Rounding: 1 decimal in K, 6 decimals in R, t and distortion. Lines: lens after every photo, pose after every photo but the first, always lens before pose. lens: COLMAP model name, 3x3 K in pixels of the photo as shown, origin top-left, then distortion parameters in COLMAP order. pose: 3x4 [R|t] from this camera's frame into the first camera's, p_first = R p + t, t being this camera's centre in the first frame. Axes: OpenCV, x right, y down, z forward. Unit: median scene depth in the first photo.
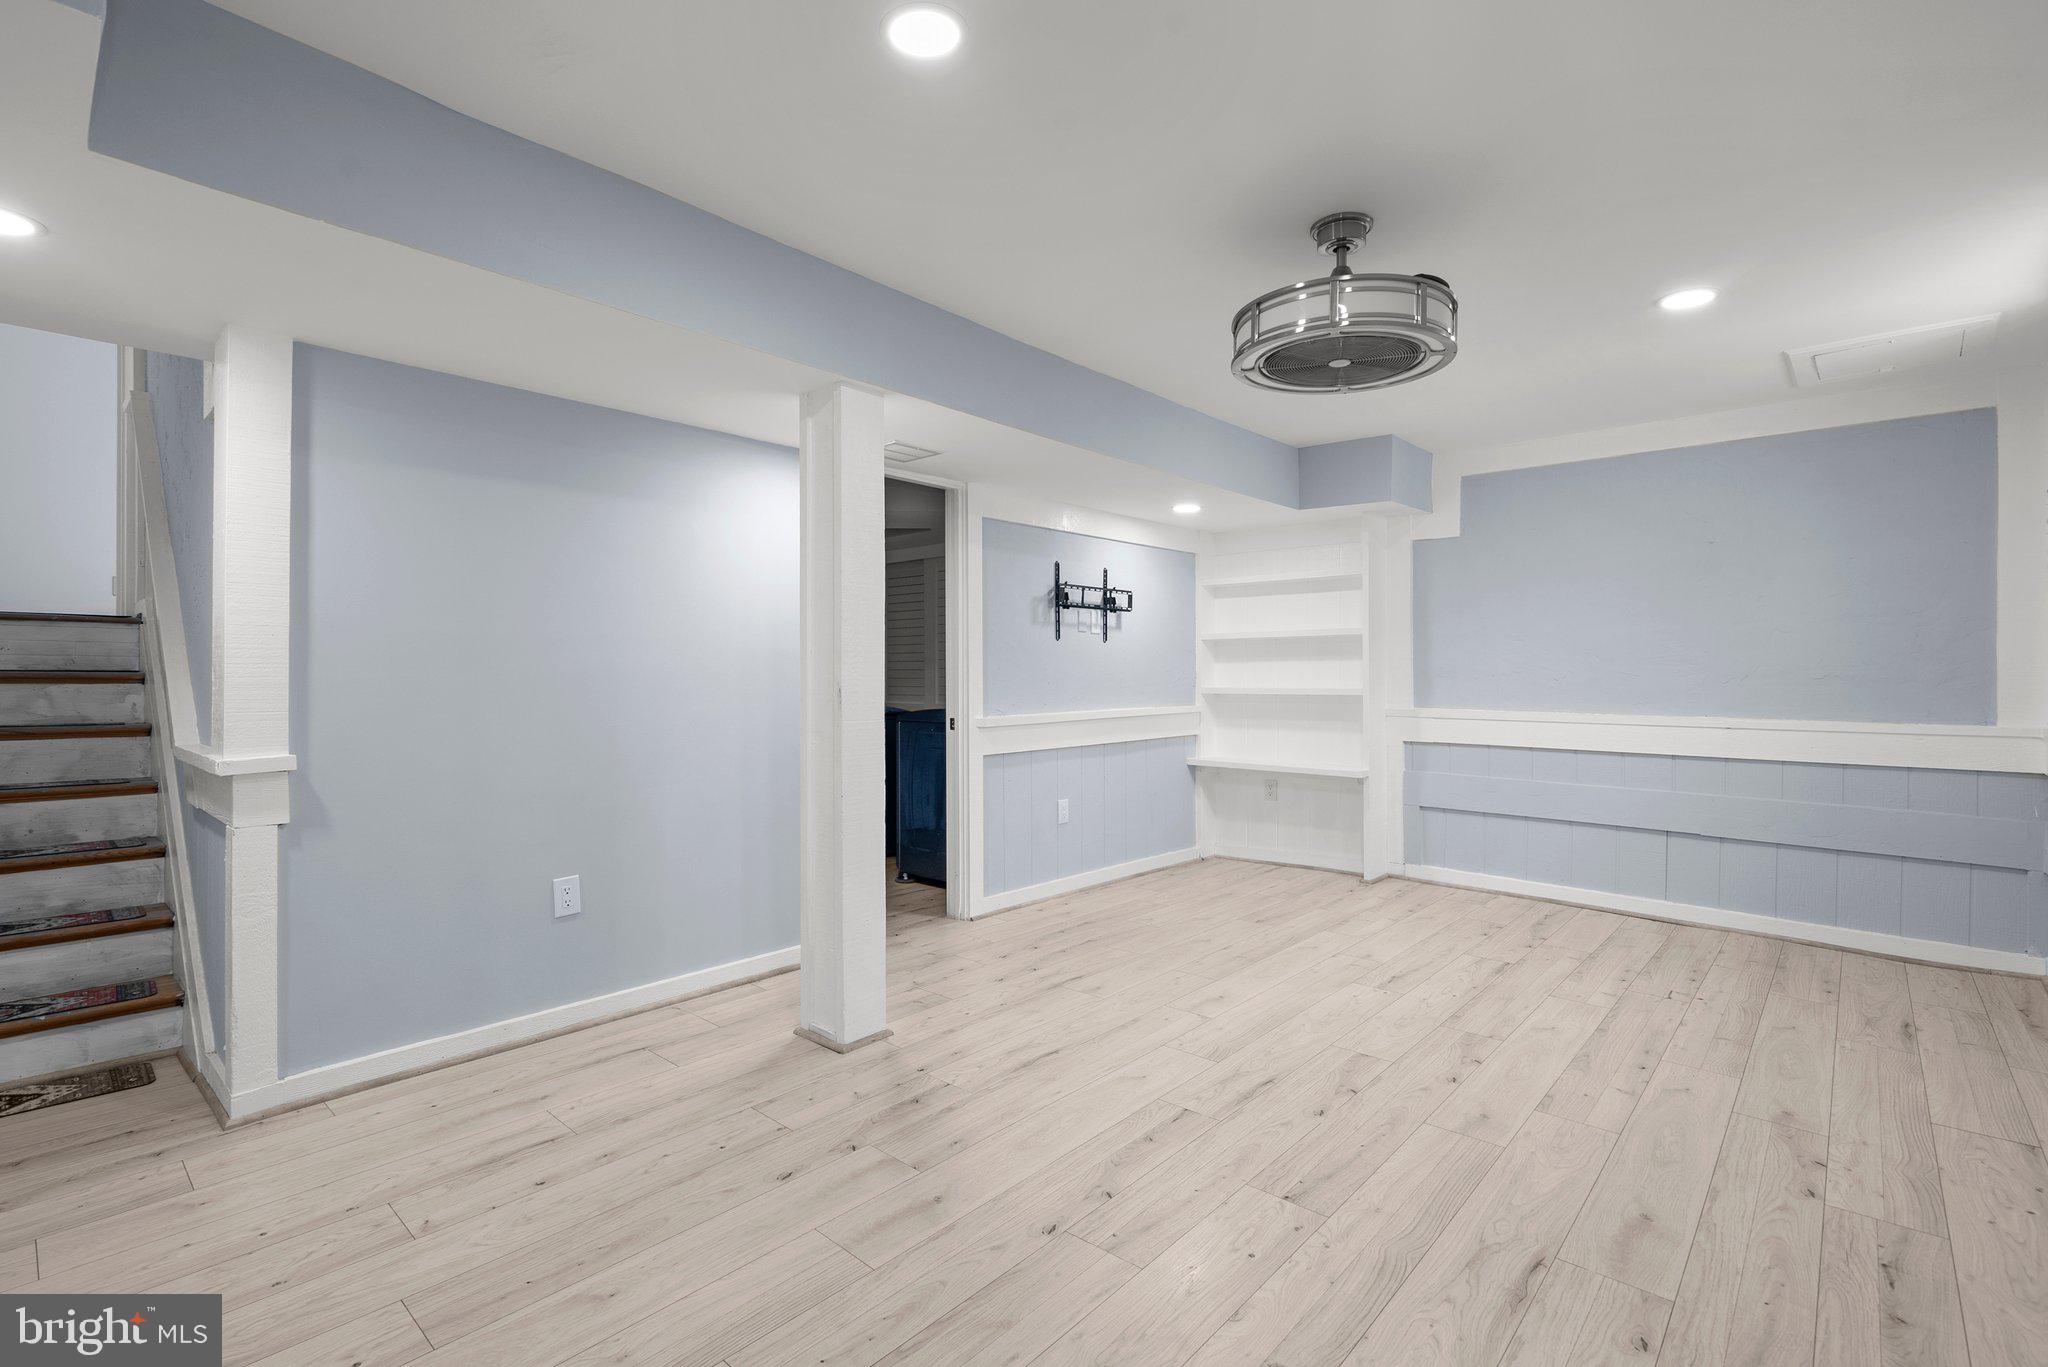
lens RADIAL K [[942.3, 0, 1022.9], [0, 942.3, 685.5], [0, 0, 1]] dist [-0.000621, 0.002983]
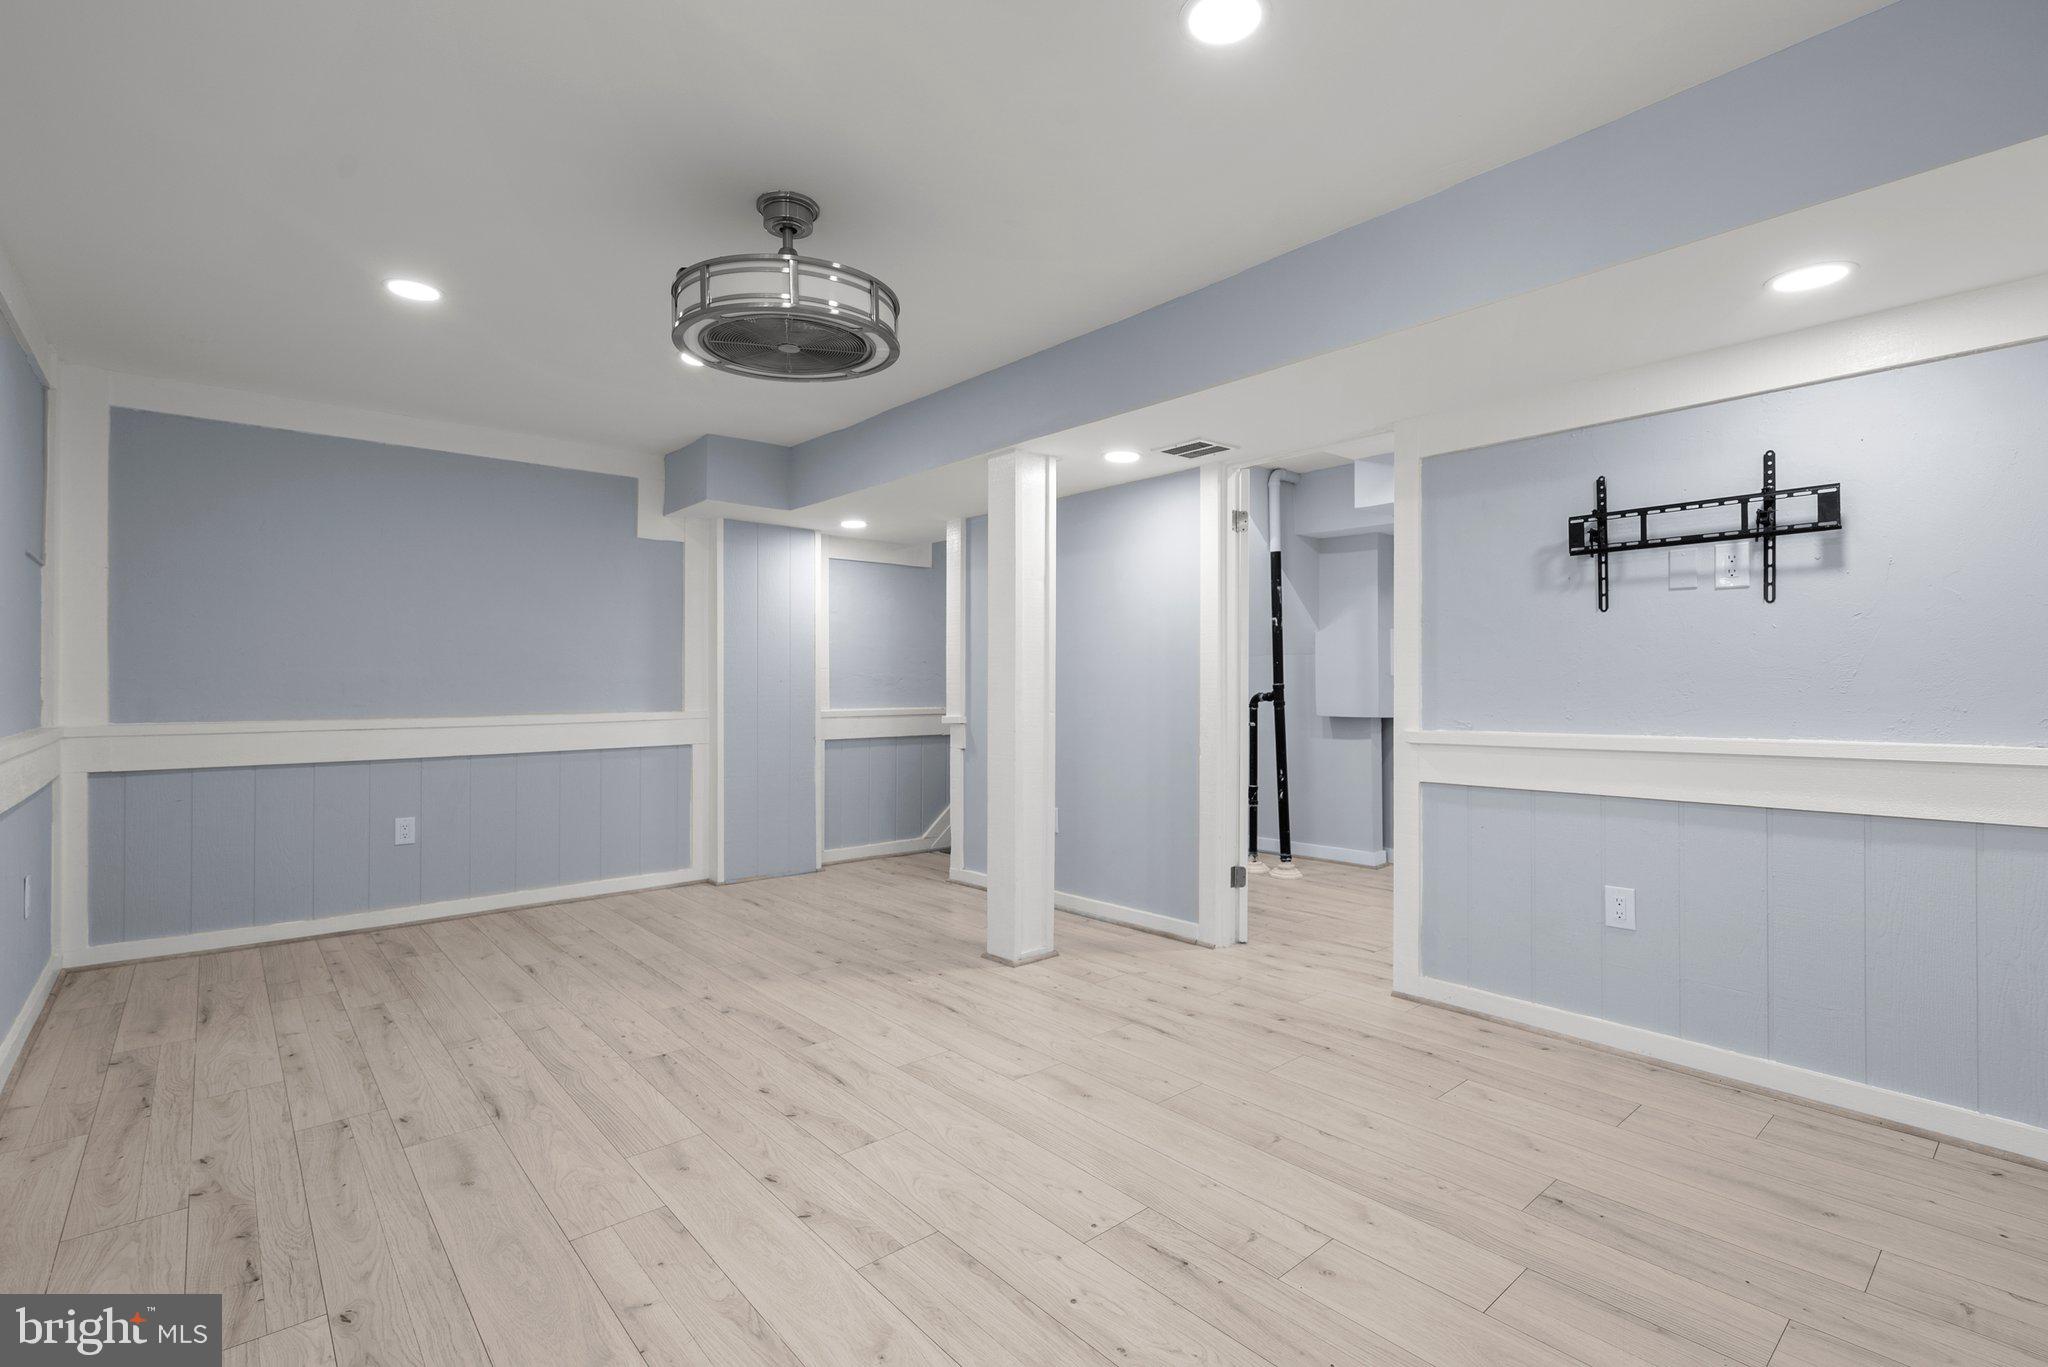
lens RADIAL K [[942.3, 0, 1017.1], [0, 942.3, 682.3], [0, 0, 1]] dist [-0.000621, 0.002983]
pose [[-0.136139, -0.002642, -0.990686, 1.114082], [-0.005378, 0.999984, -0.001928, -0.001232], [0.990675, 0.005066, -0.136151, 1.199605]]
